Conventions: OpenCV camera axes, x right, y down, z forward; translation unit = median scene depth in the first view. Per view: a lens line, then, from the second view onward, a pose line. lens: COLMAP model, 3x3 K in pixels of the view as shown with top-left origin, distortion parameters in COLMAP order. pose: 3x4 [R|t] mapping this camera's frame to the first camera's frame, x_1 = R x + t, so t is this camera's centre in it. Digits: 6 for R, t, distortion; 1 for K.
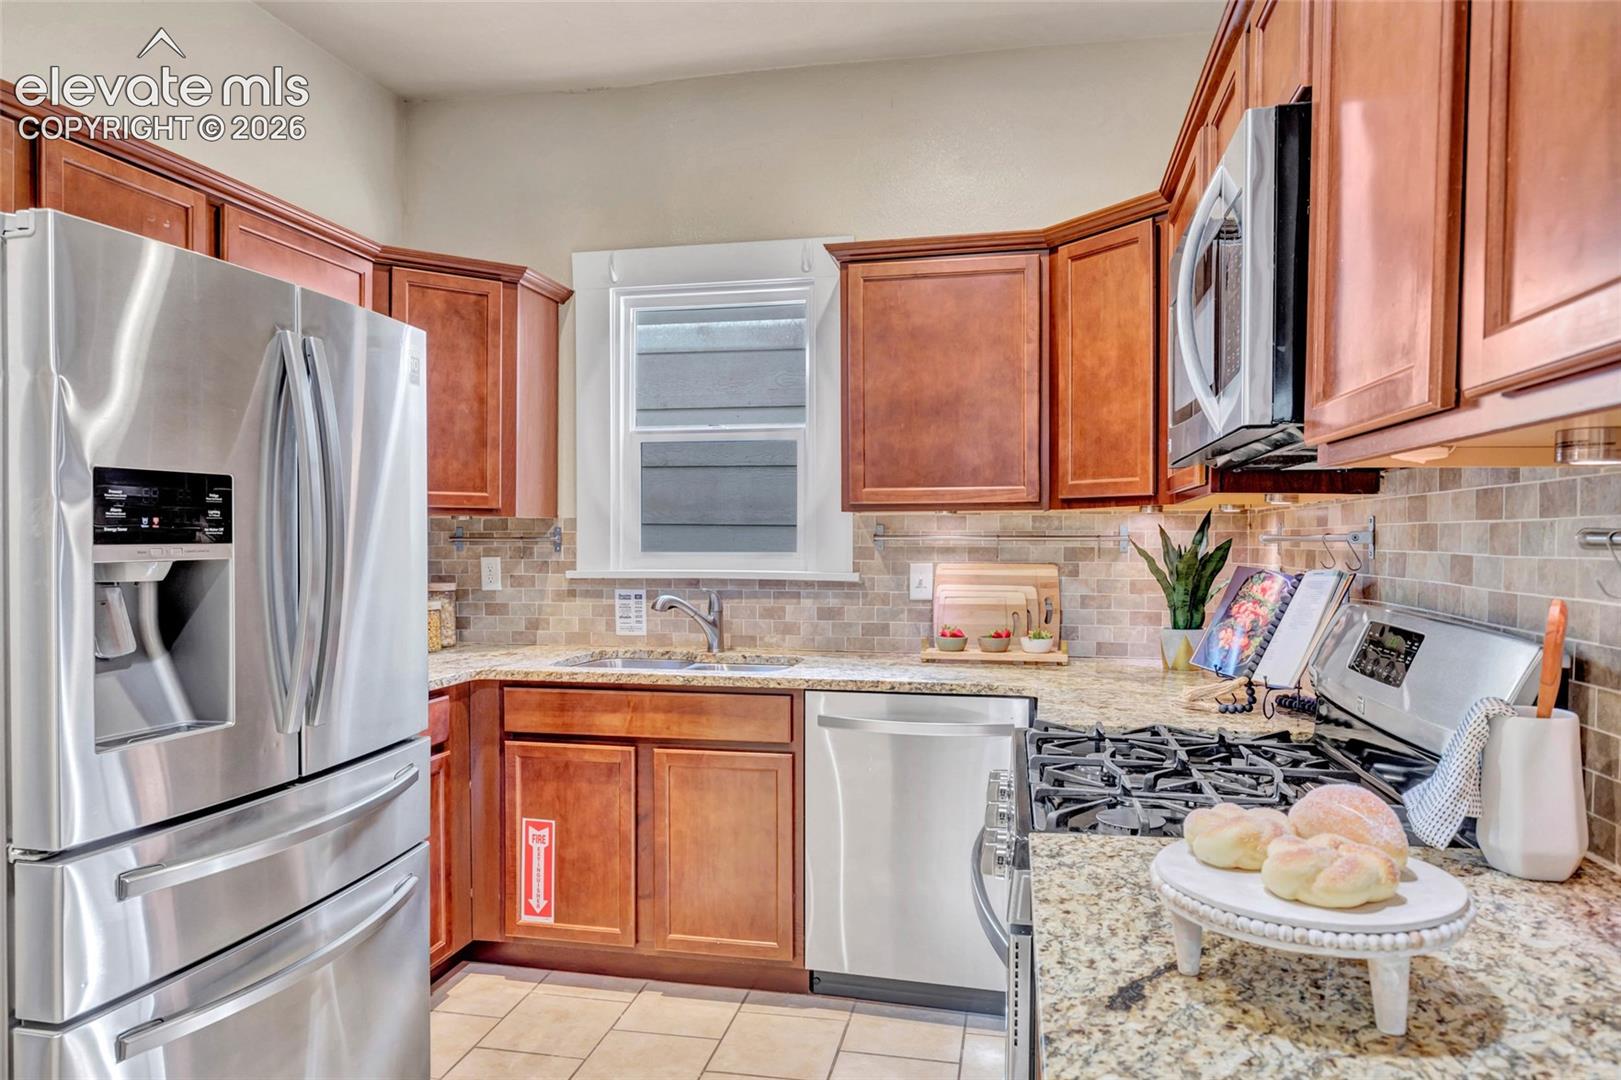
lens RADIAL K [[1034.6, 0, 810.5], [0, 1034.6, 540.0], [0, 0, 1]] dist [0.004303, -0.001704]
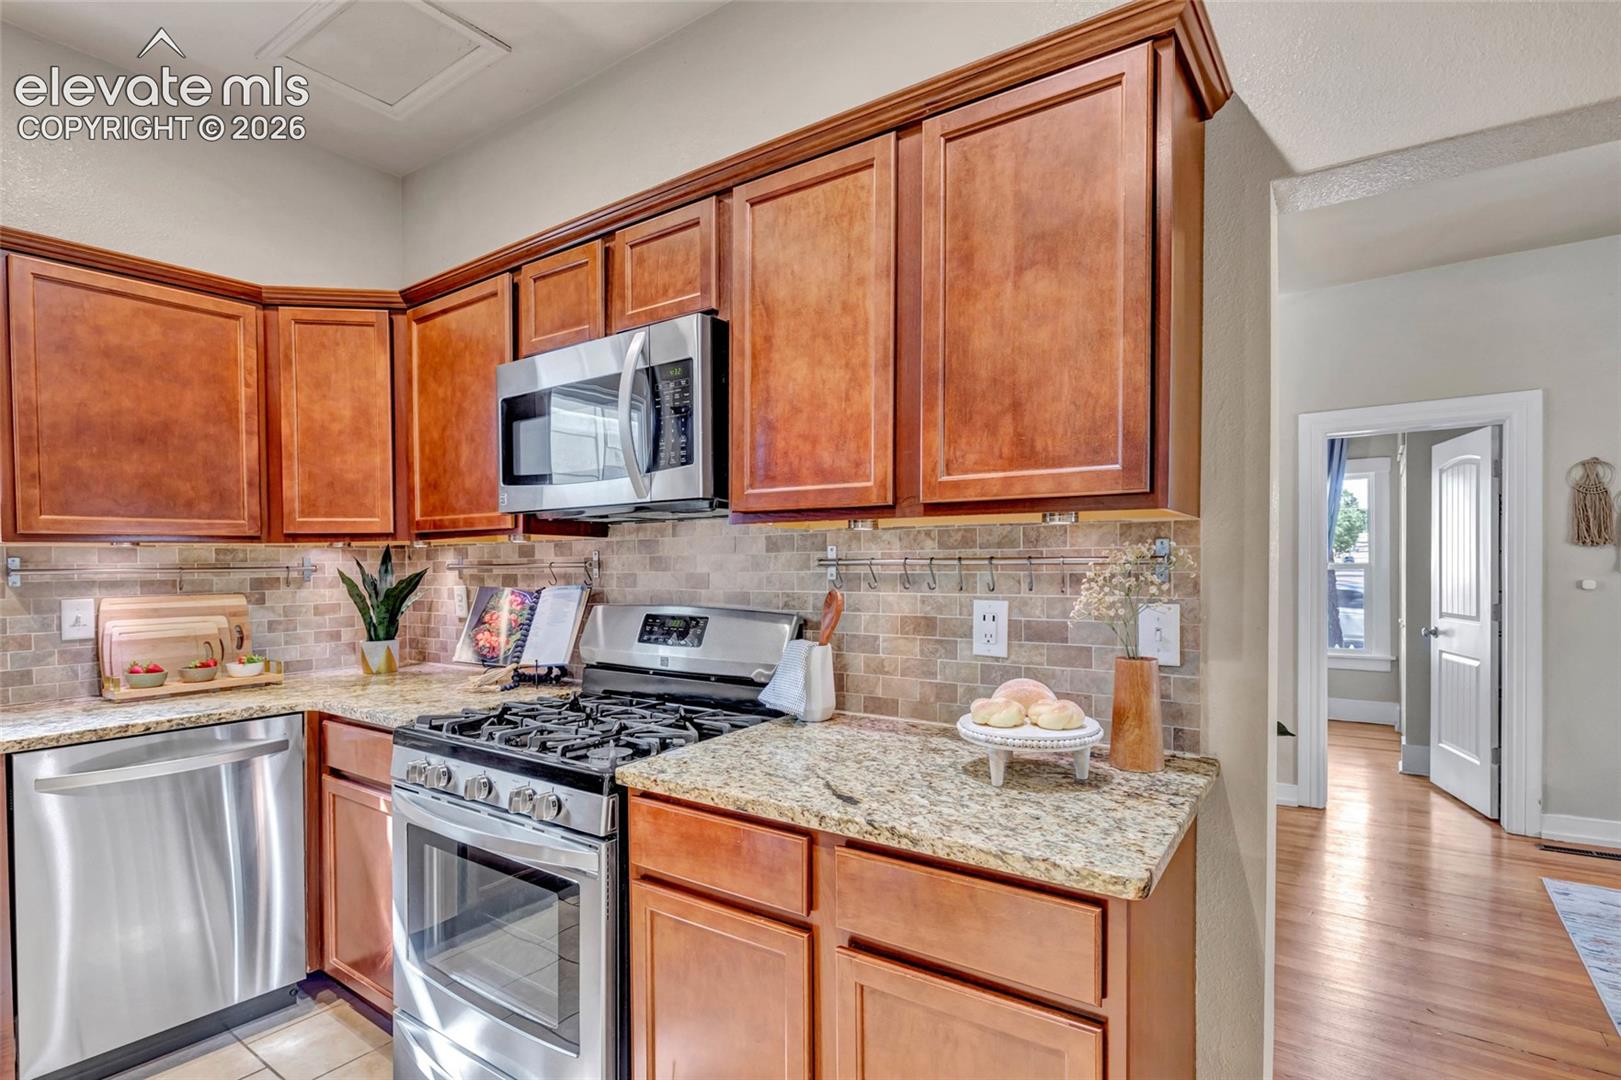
lens RADIAL K [[814.6, 0, 802.3], [0, 814.6, 568.6], [0, 0, 1]] dist [0.000461, 0.000270]
pose [[0.403740, -0.013406, 0.914775, -0.328240], [0.015178, 0.999853, 0.007954, -0.000745], [-0.914748, 0.010673, 0.403884, 0.134961]]
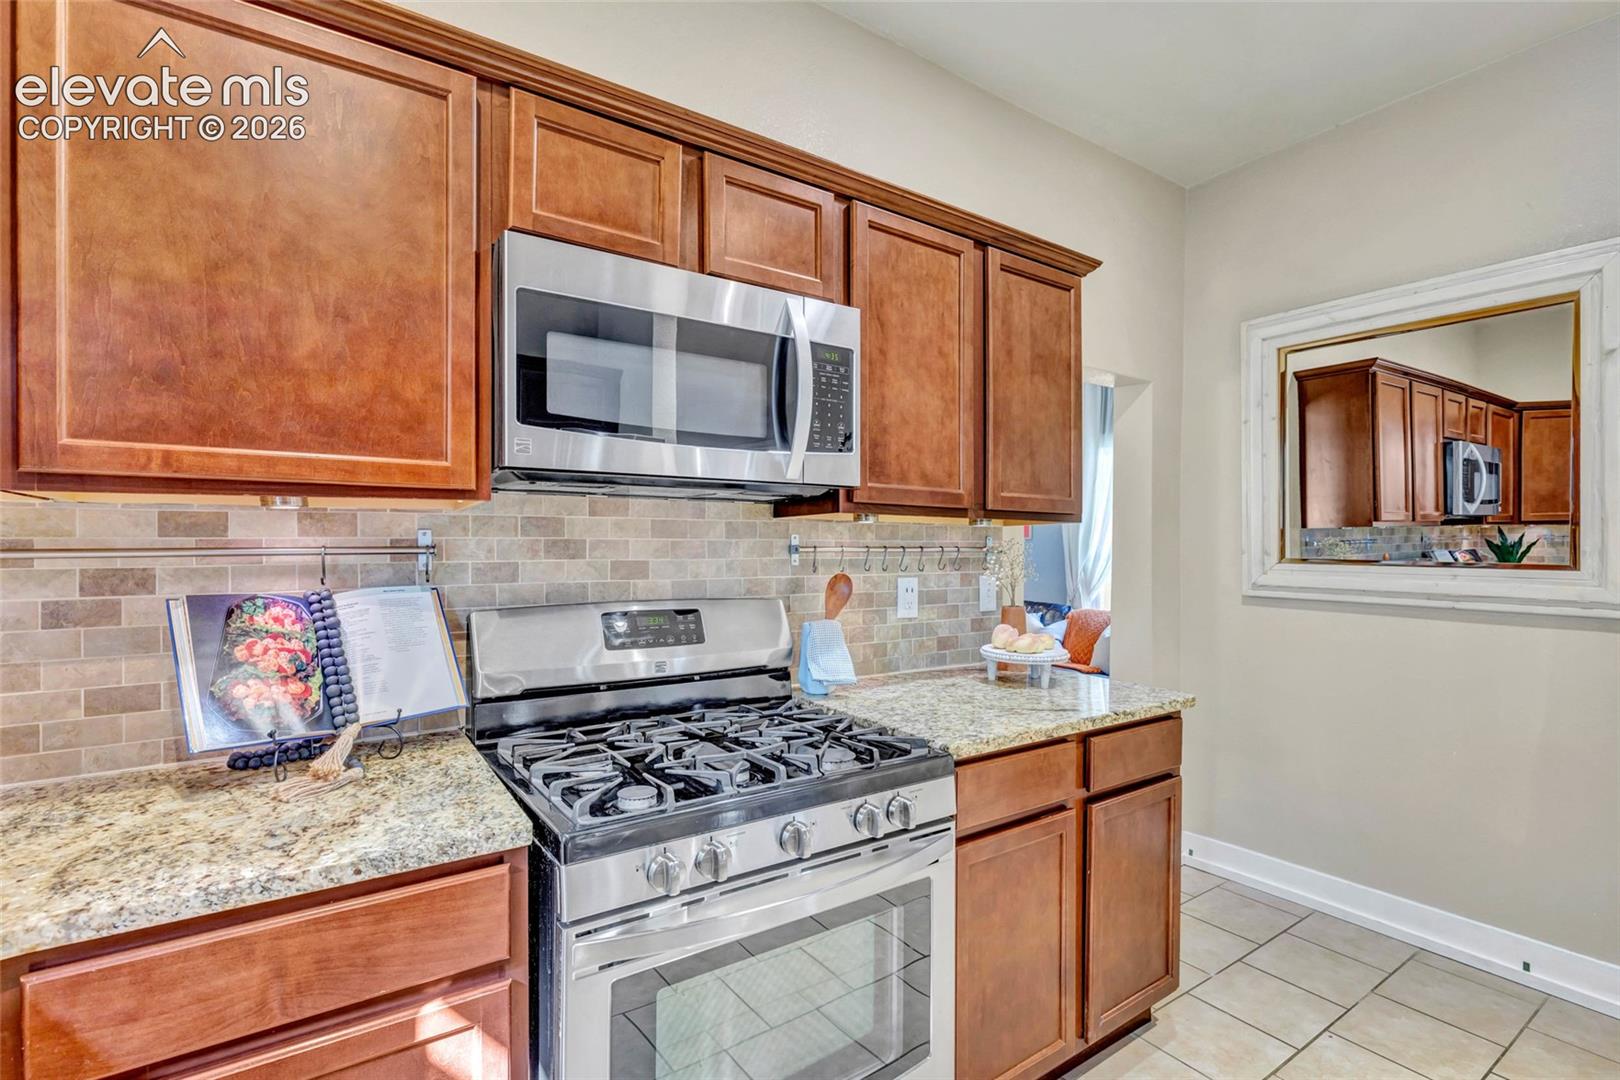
lens RADIAL K [[746.1, 0, 812.5], [0, 746.1, 548.2], [0, 0, 1]] dist [0.000075, -0.000152]
pose [[-0.726047, -0.006039, 0.687618, -0.177467], [-0.000728, 0.999968, 0.008013, -0.006871], [-0.687644, 0.005318, -0.726028, 0.875468]]
